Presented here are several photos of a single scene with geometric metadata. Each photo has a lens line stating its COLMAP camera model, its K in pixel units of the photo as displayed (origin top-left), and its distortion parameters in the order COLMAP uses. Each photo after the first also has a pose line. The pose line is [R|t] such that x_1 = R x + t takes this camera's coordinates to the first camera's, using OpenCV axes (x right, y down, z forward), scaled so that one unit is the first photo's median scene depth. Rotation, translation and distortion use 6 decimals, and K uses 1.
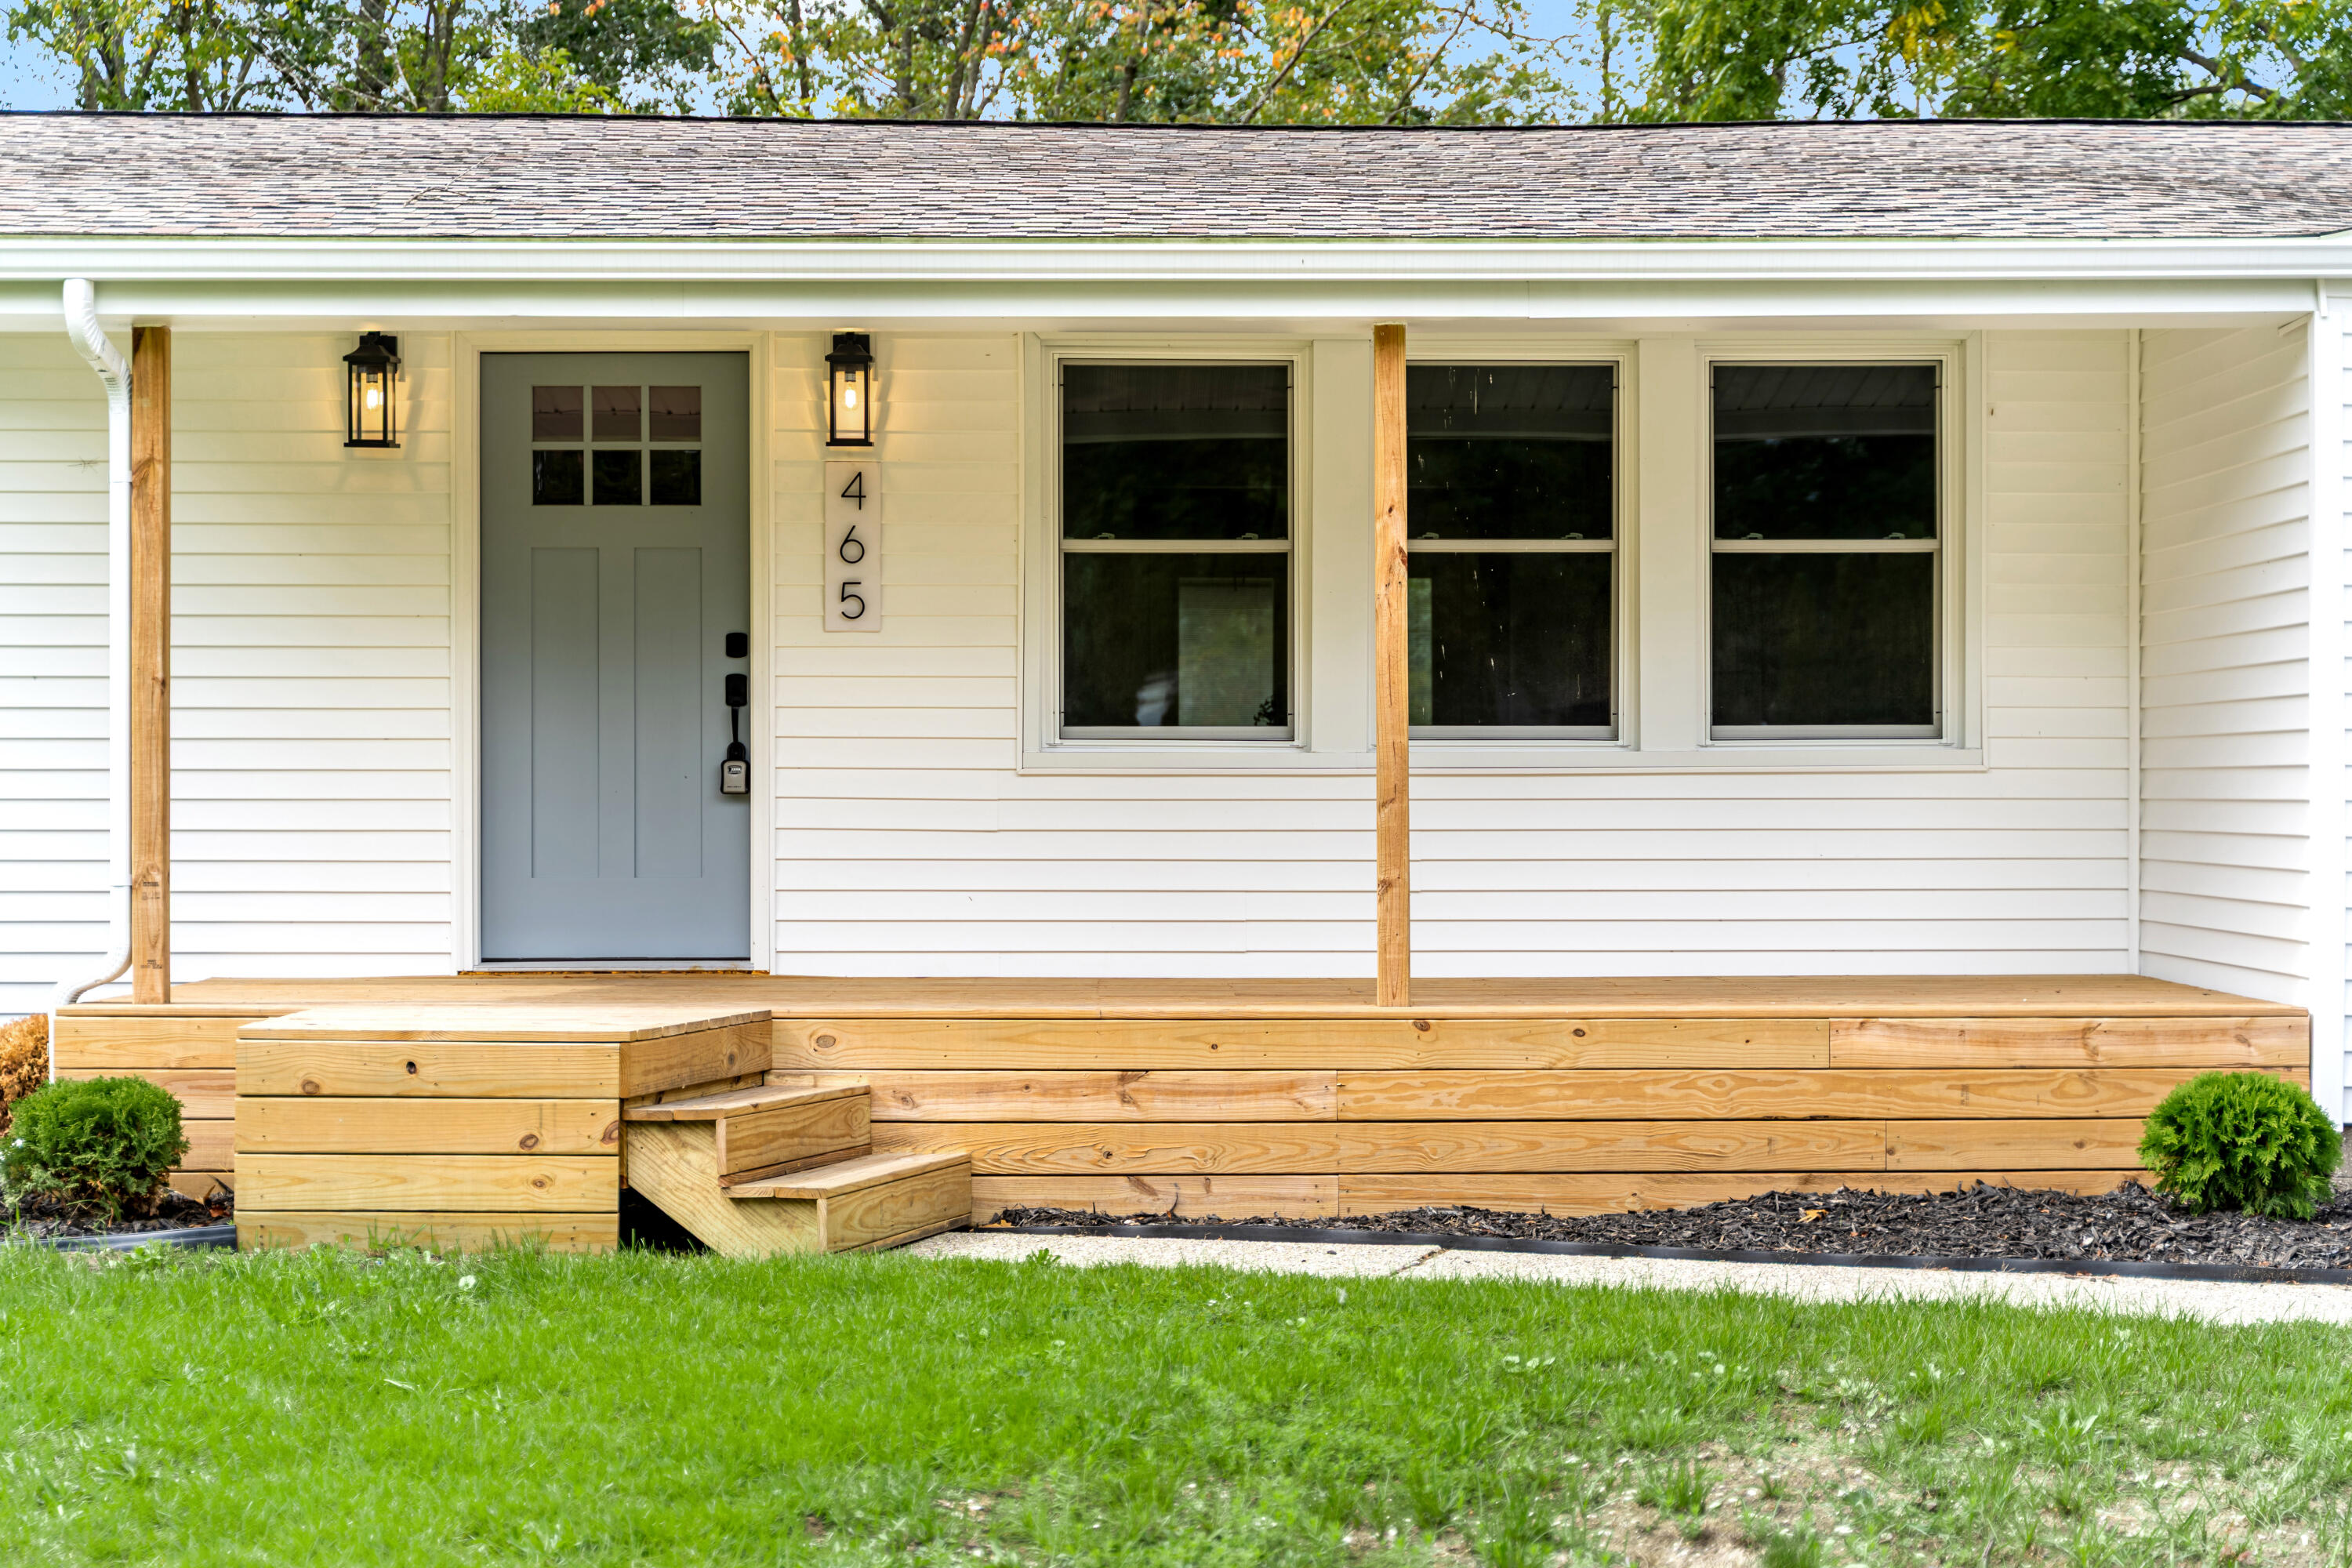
lens RADIAL K [[3520.5, 0, 1187.3], [0, 3520.5, 786.8], [0, 0, 1]] dist [0.039656, 0.000000]
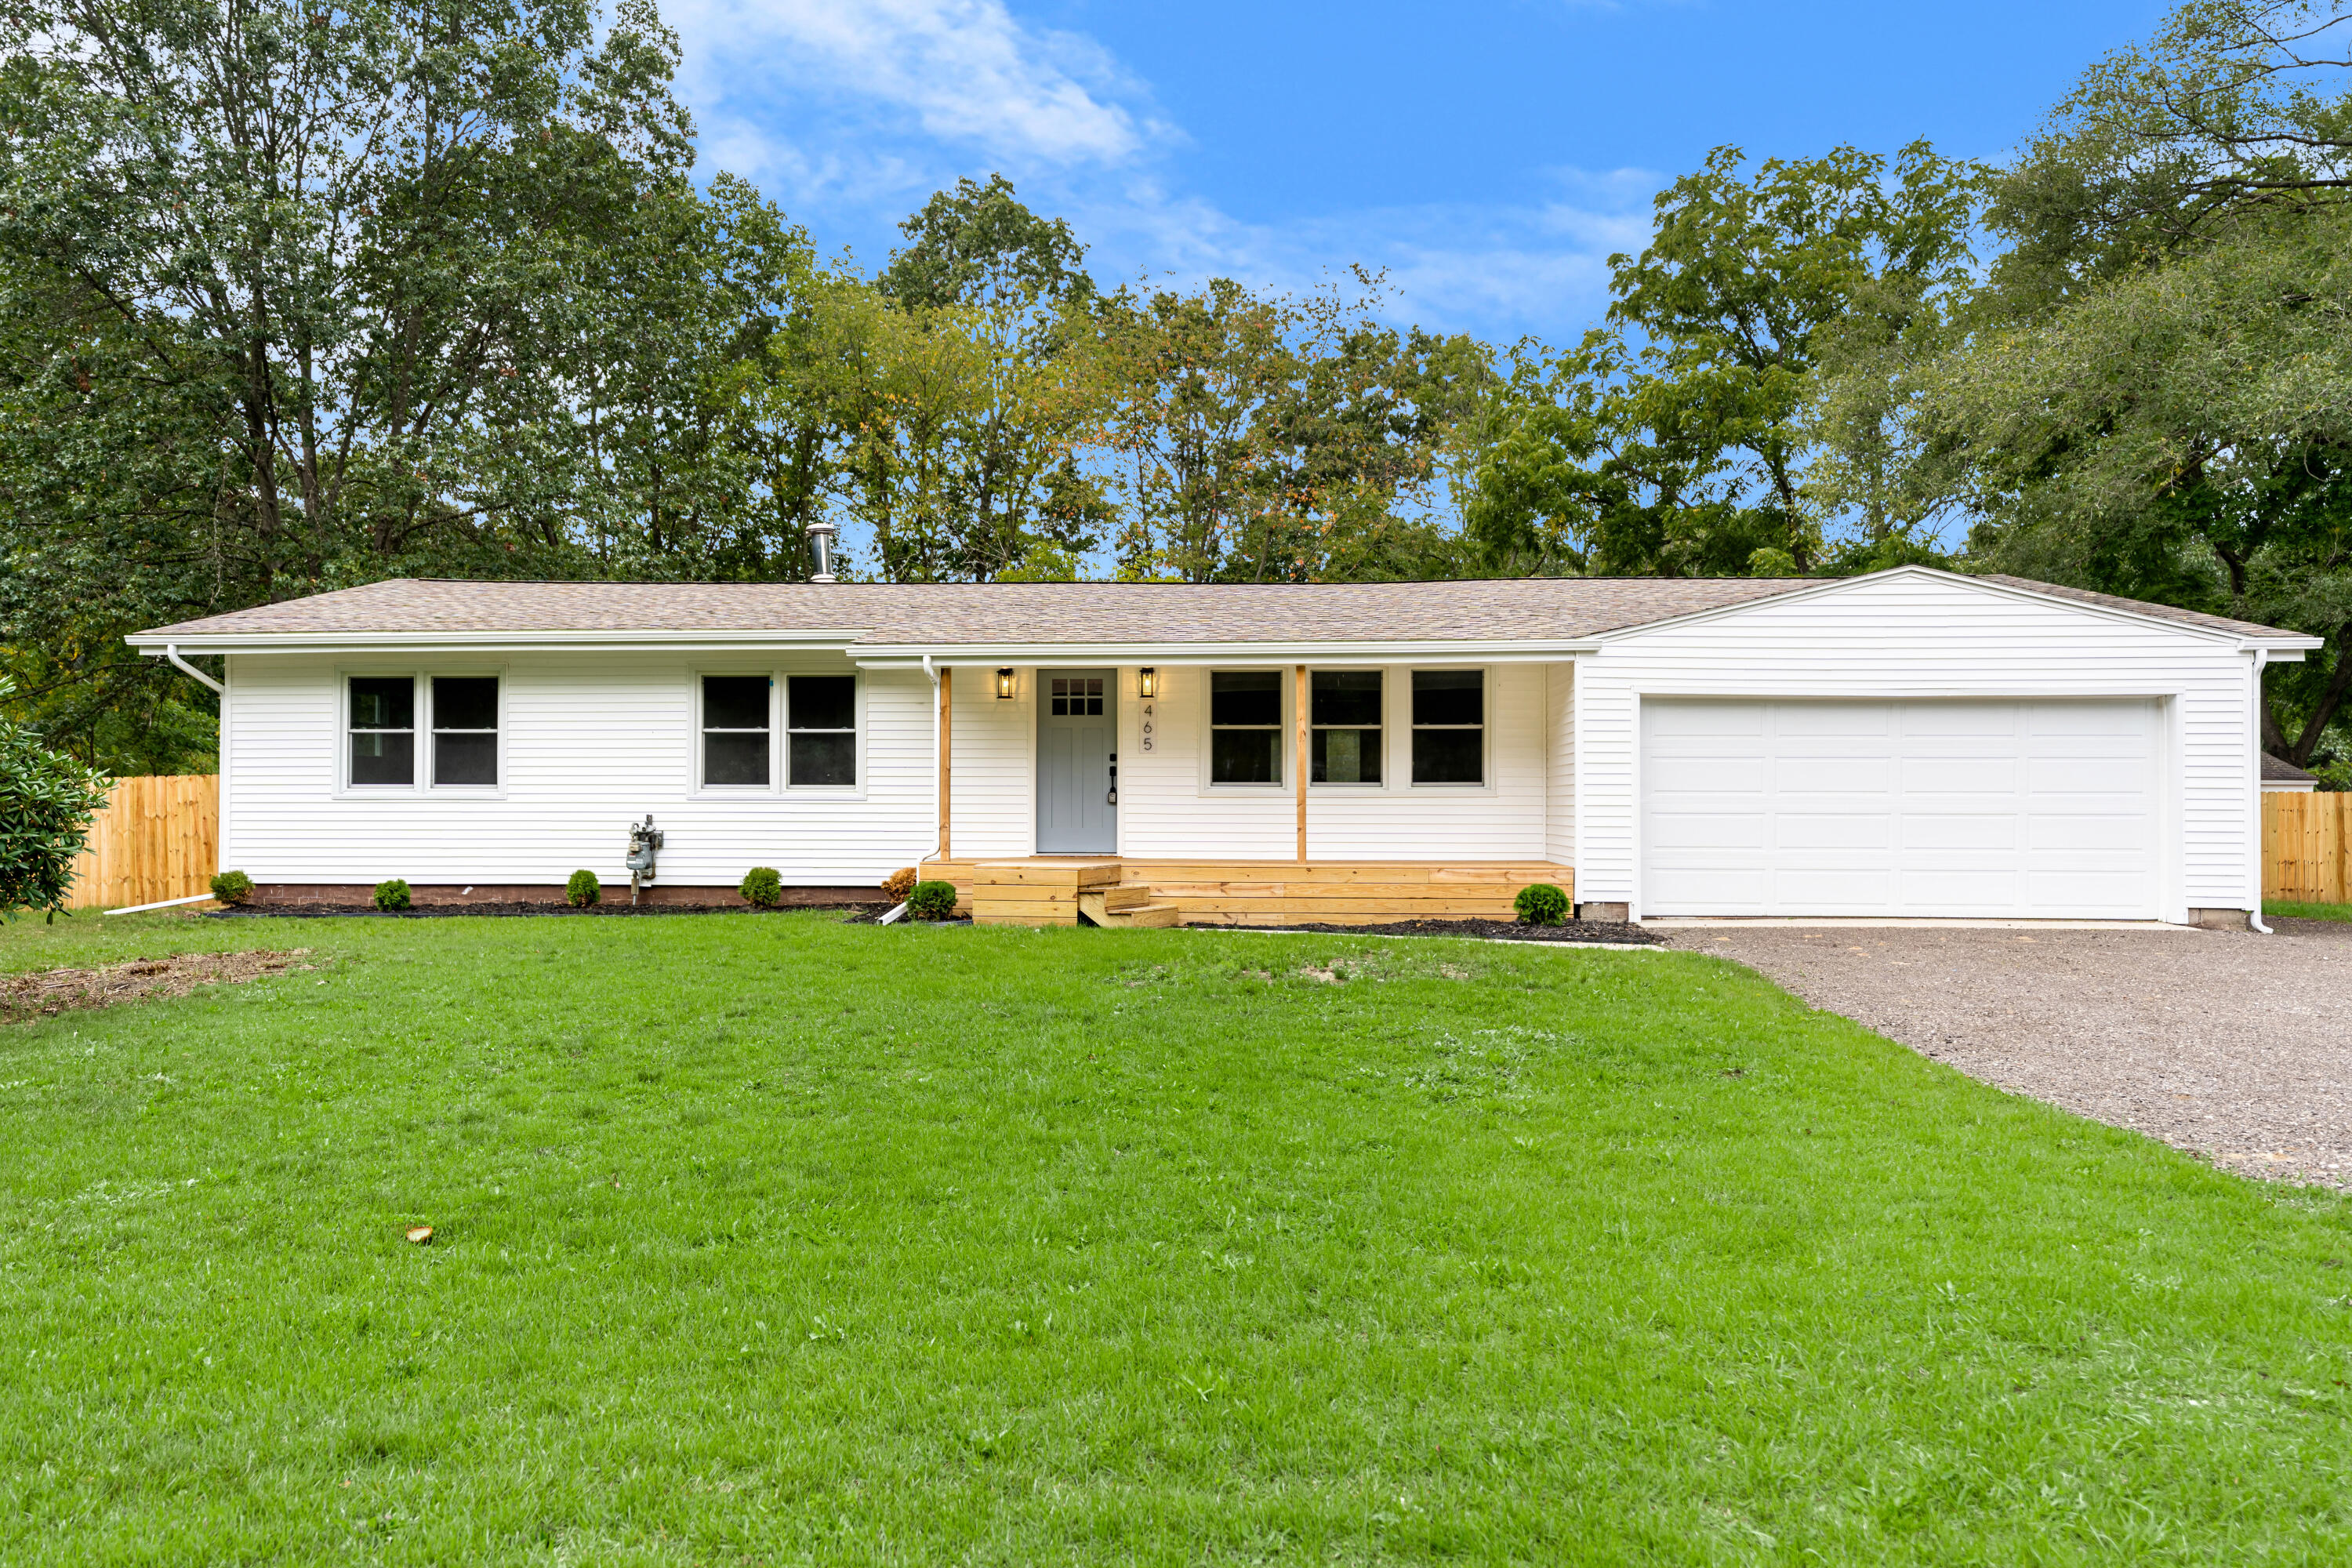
lens RADIAL K [[1565.3, 0, 1171.6], [0, 1565.3, 776.9], [0, 0, 1]] dist [-0.011711, -0.000546]
pose [[0.994959, 0.001664, -0.100267, 0.083053], [-0.003417, 0.999844, -0.017310, 0.003482], [0.100222, 0.017566, 0.994810, -0.509710]]
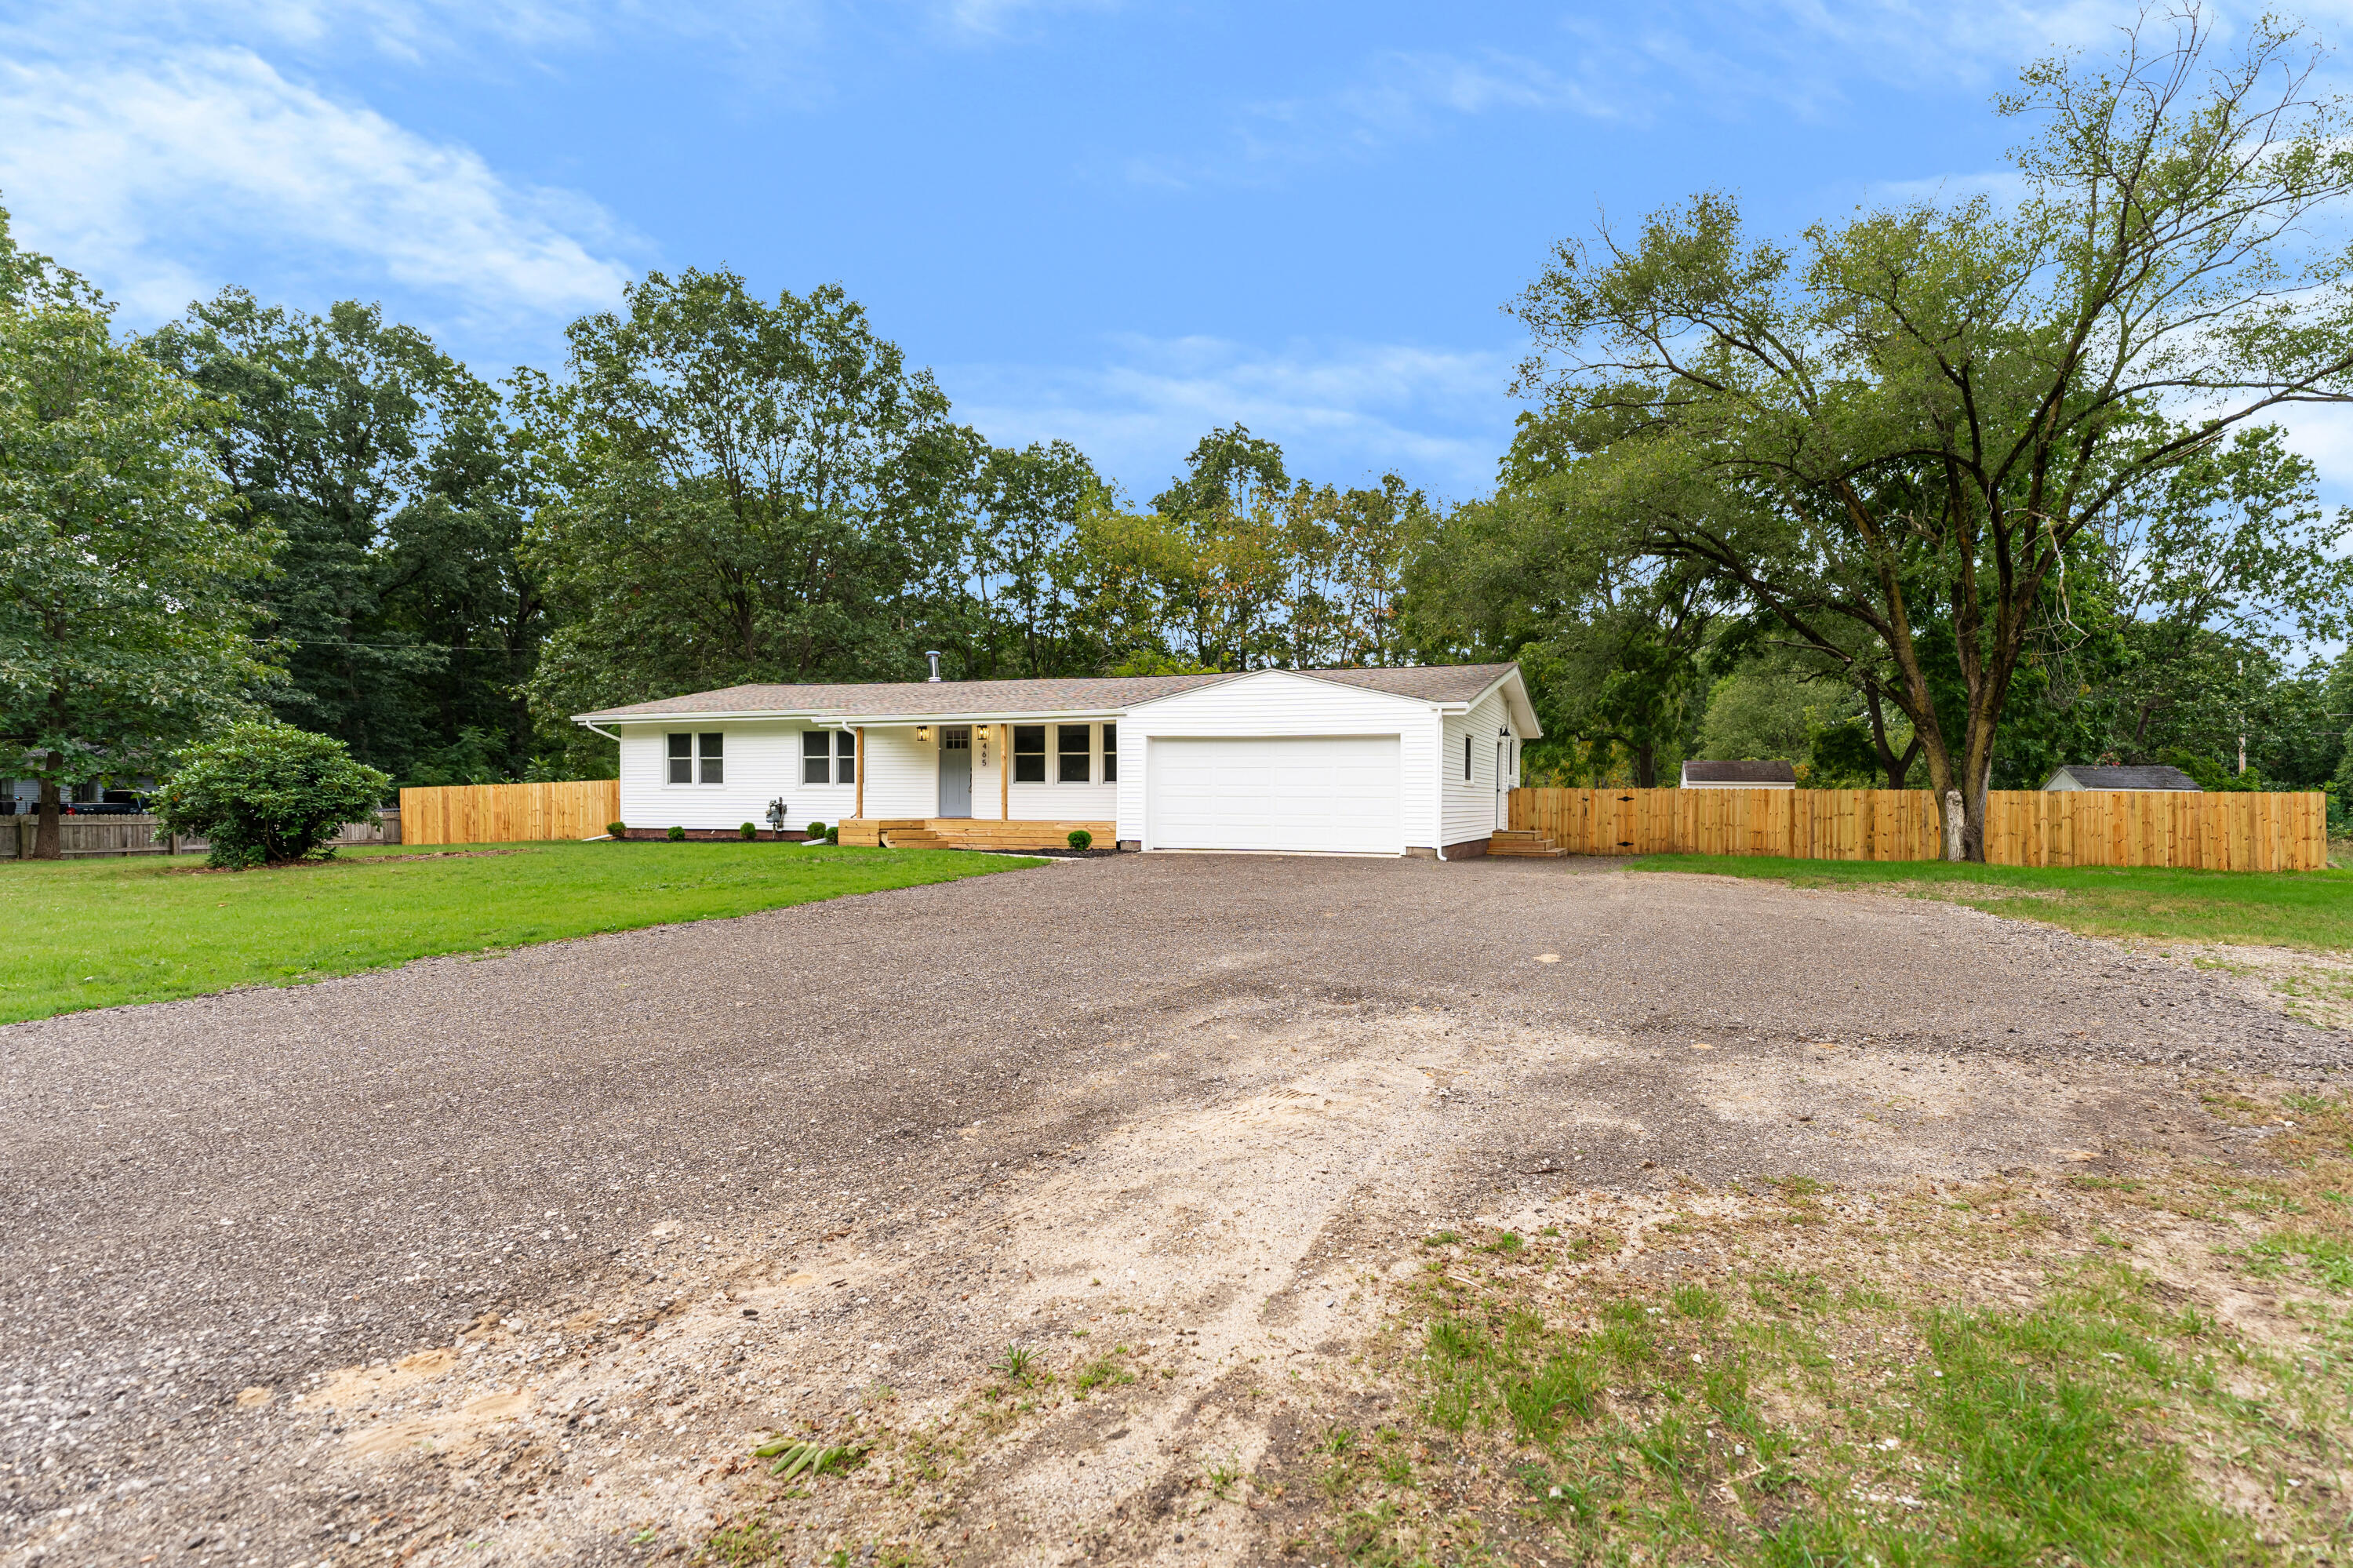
lens RADIAL K [[955.1, 0, 1174.3], [0, 955.1, 791.8], [0, 0, 1]] dist [-0.001324, -0.000067]
pose [[0.942021, 0.004764, -0.335520, 0.960210], [-0.007176, 0.999957, -0.005948, 0.012177], [0.335477, 0.008011, 0.942014, -0.653653]]
